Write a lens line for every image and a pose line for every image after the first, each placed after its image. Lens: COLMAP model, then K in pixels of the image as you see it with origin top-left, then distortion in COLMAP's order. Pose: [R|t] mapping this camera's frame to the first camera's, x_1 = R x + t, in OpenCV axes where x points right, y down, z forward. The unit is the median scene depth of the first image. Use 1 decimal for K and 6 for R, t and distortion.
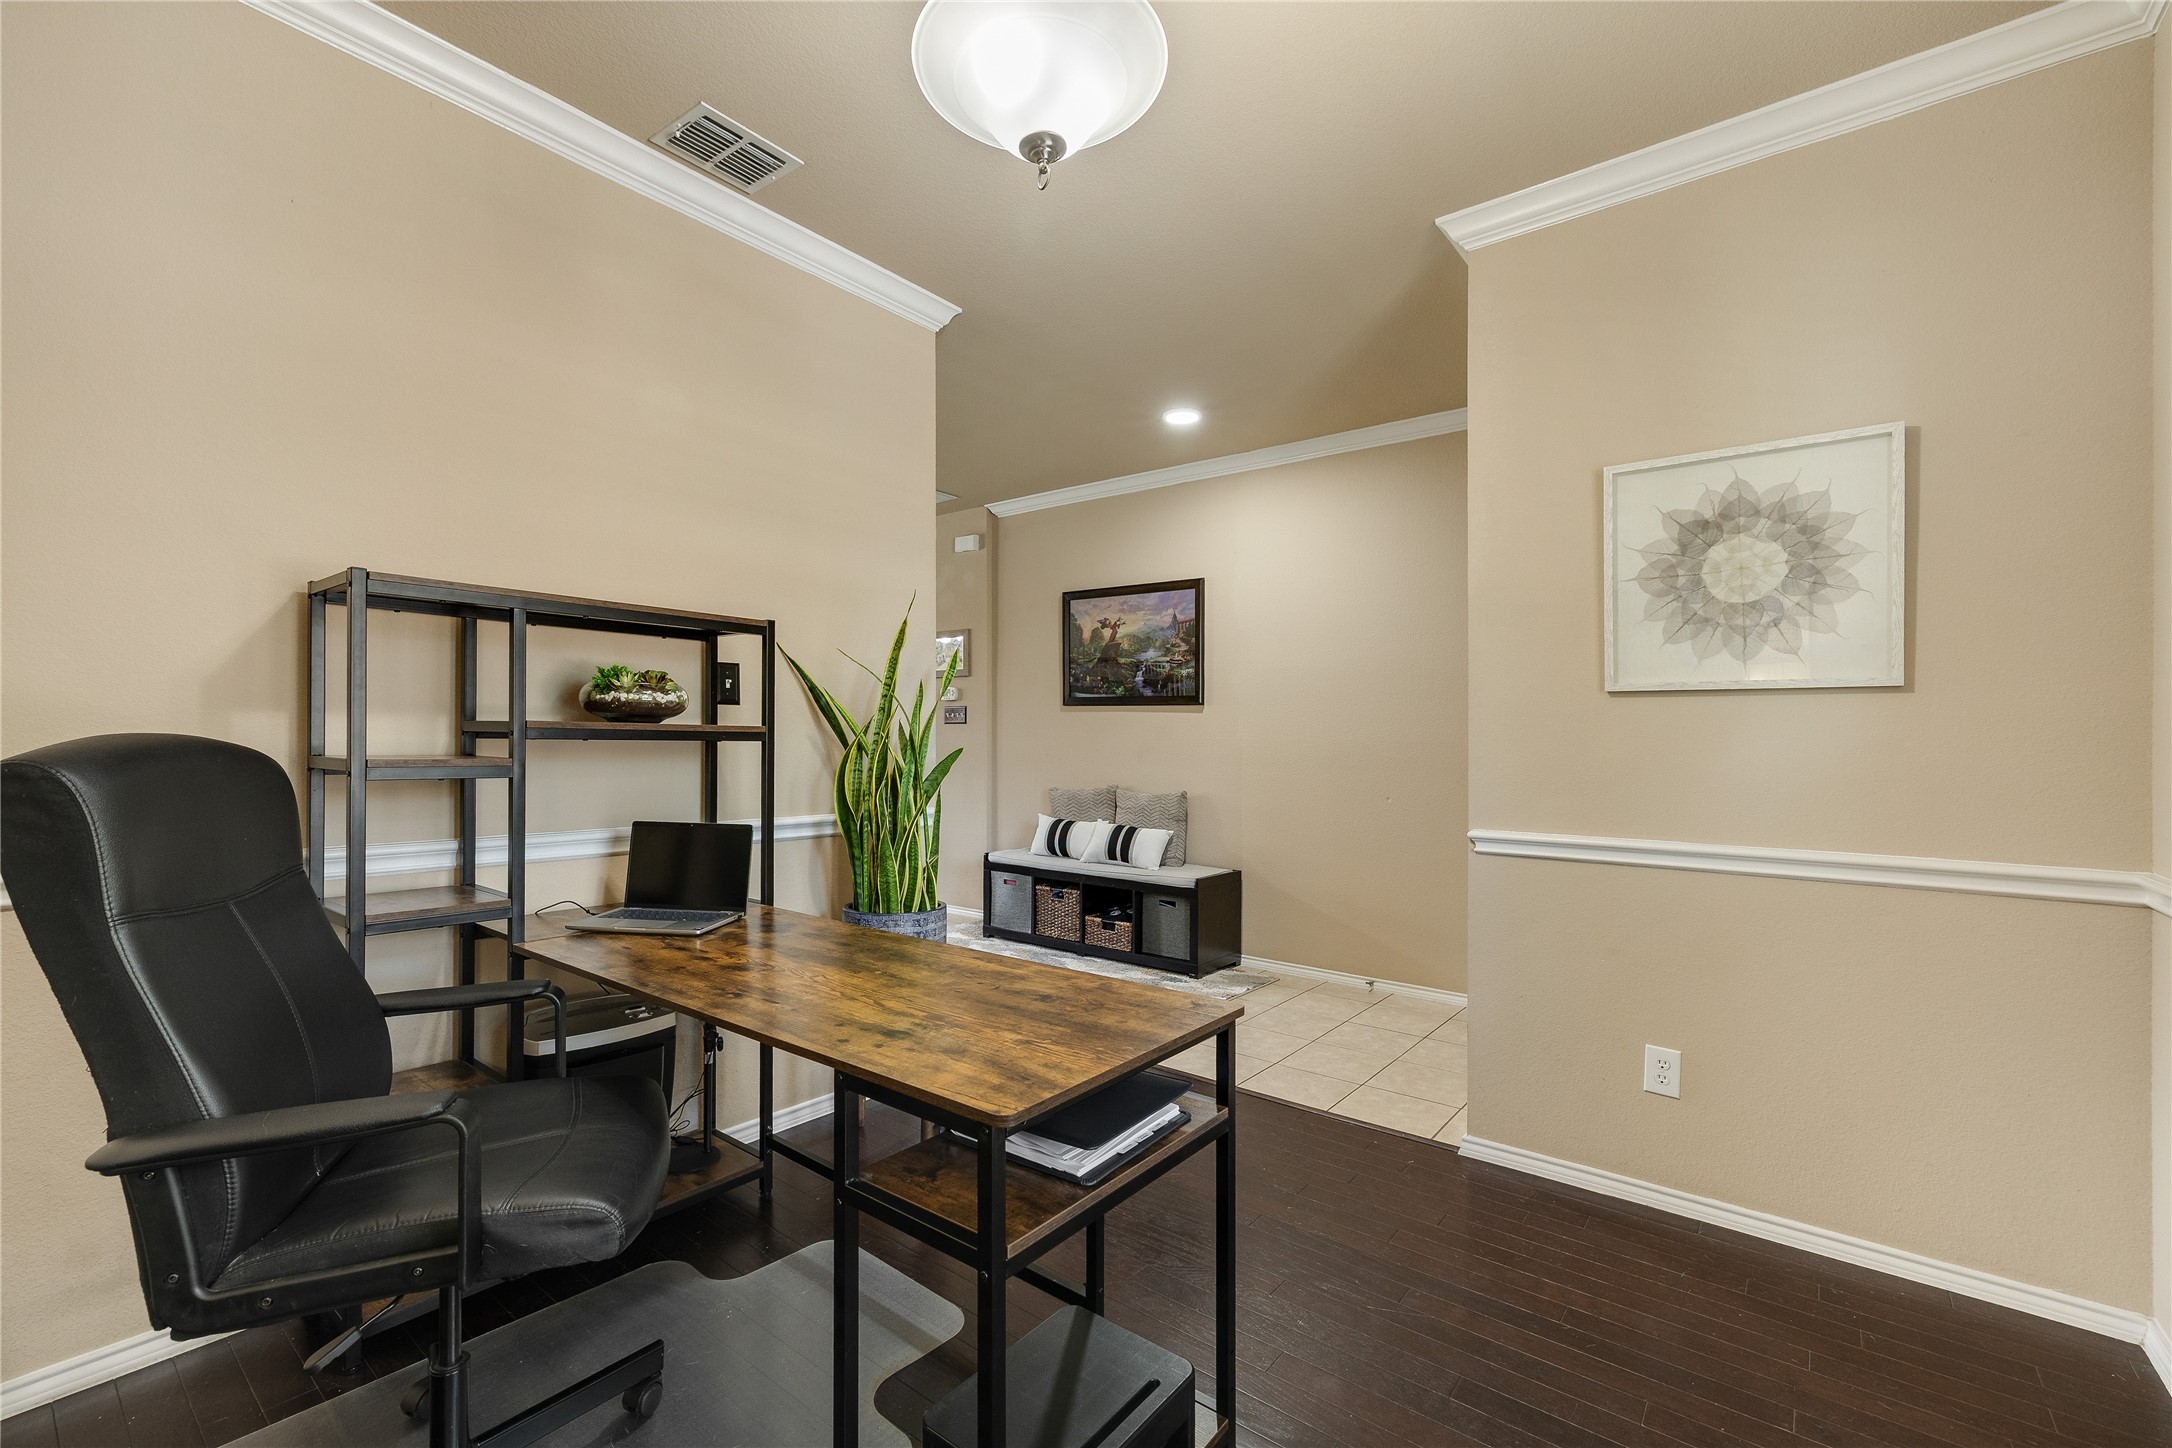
lens RADIAL K [[937.1, 0, 1085.9], [0, 937.1, 731.6], [0, 0, 1]] dist [0.002364, 0.000613]
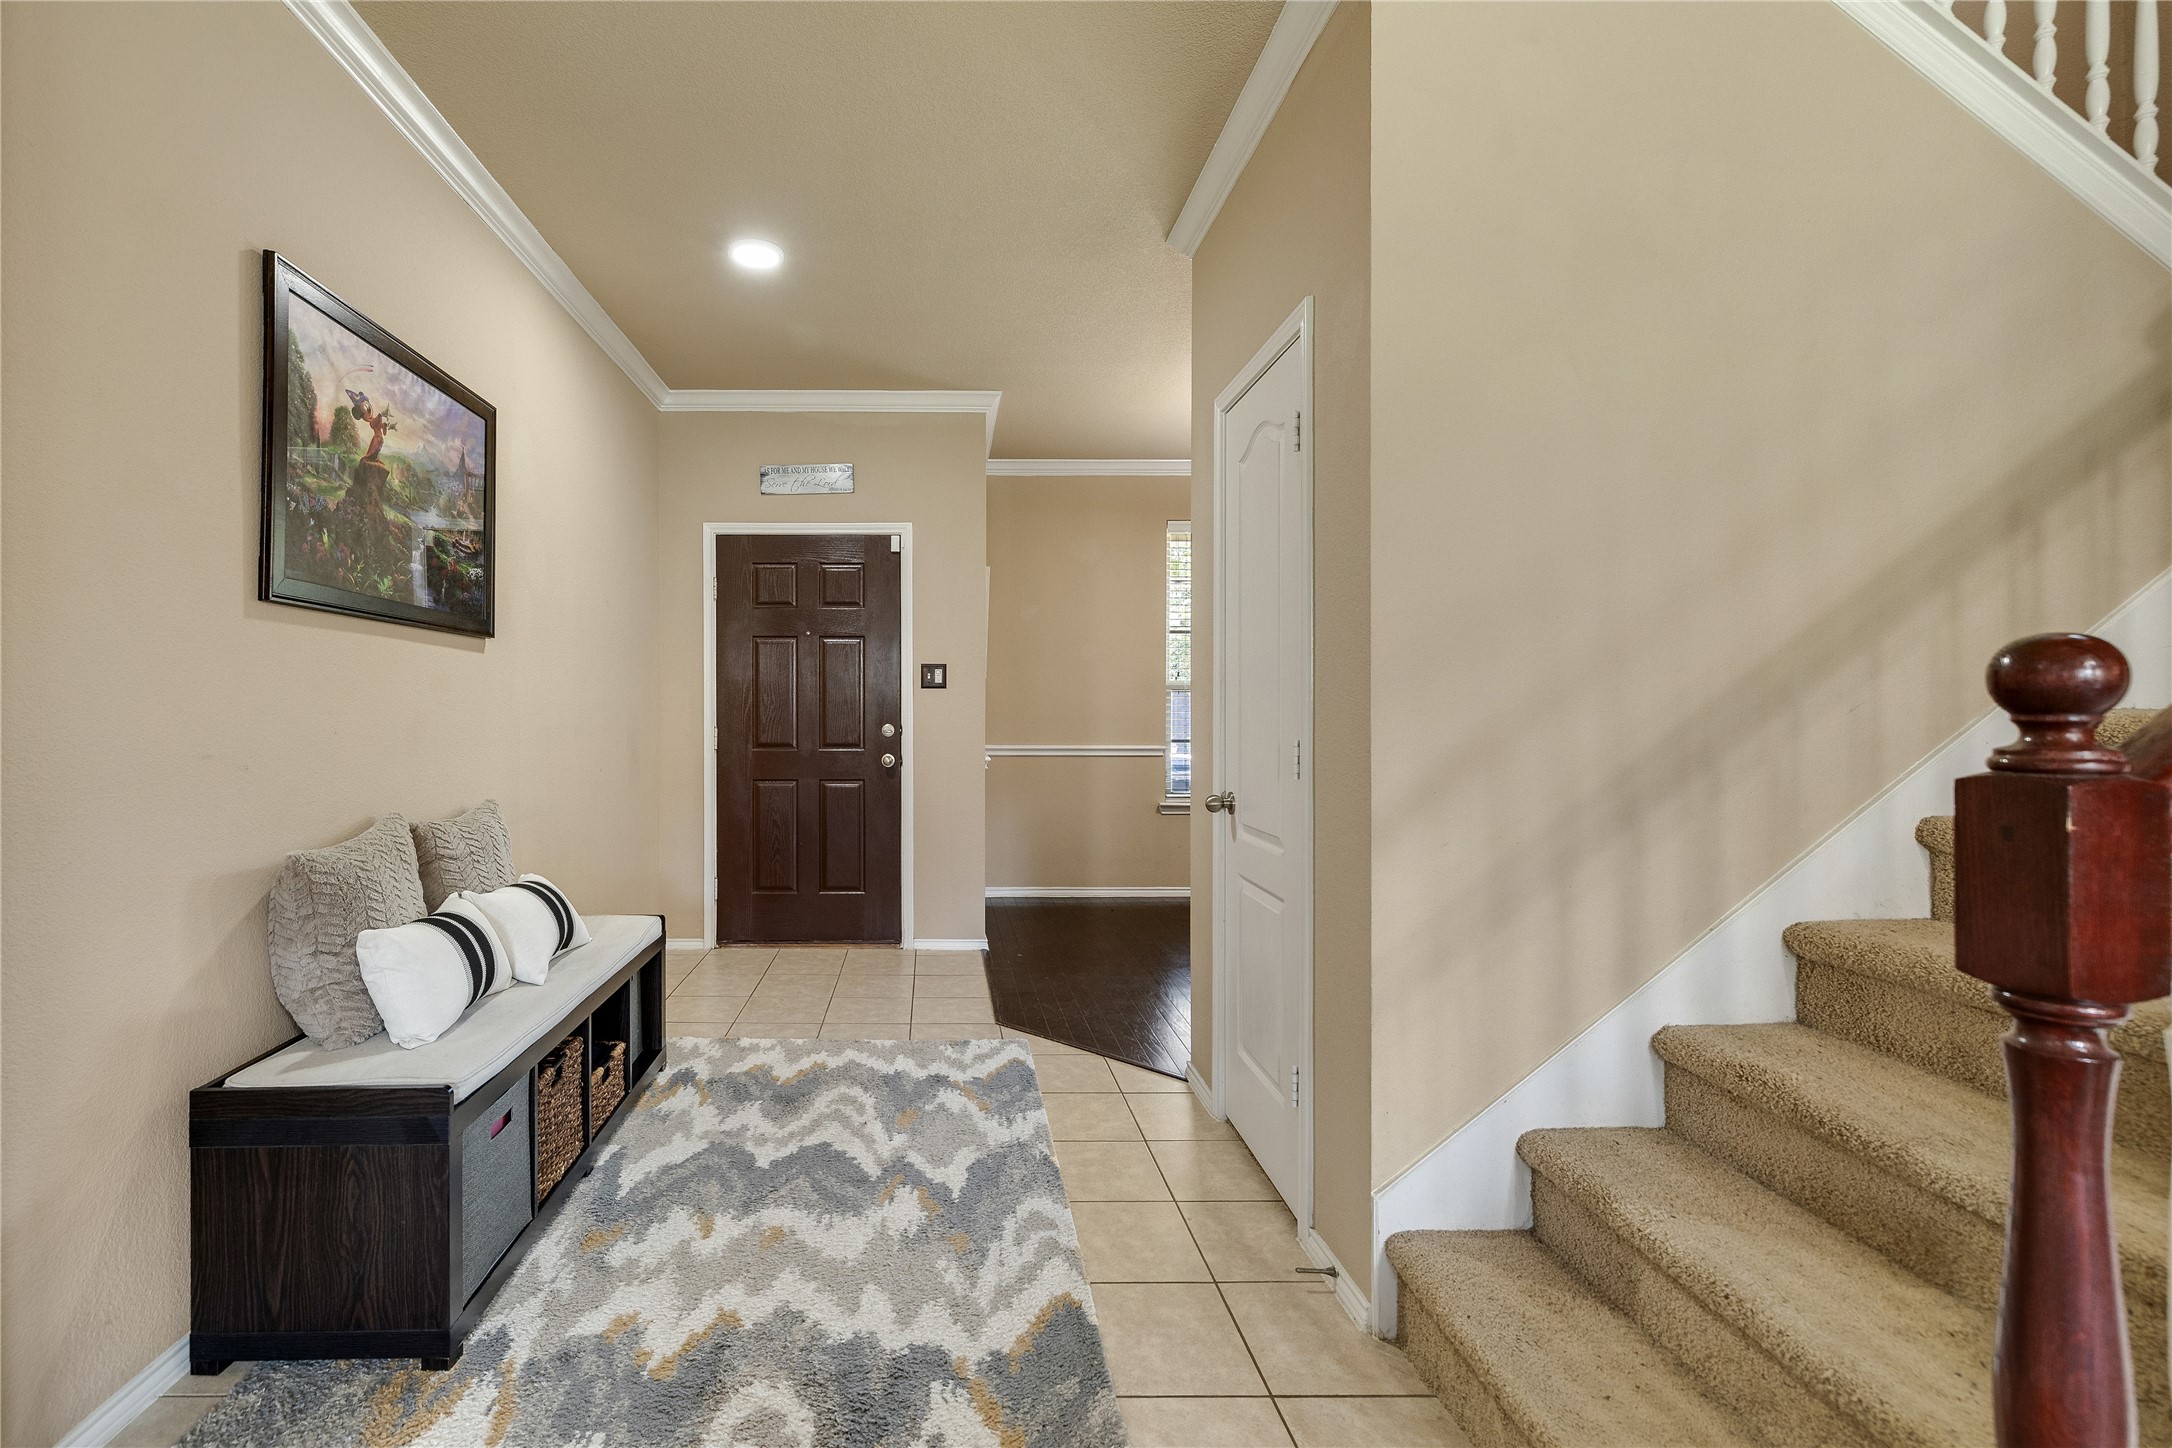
lens RADIAL K [[937.1, 0, 1078.6], [0, 937.1, 711.4], [0, 0, 1]] dist [0.002364, 0.000613]
pose [[-0.681547, -0.001923, 0.731771, -0.486437], [-0.002928, 0.999996, -0.000099, 0.011811], [-0.731768, -0.002211, -0.681550, 1.077019]]
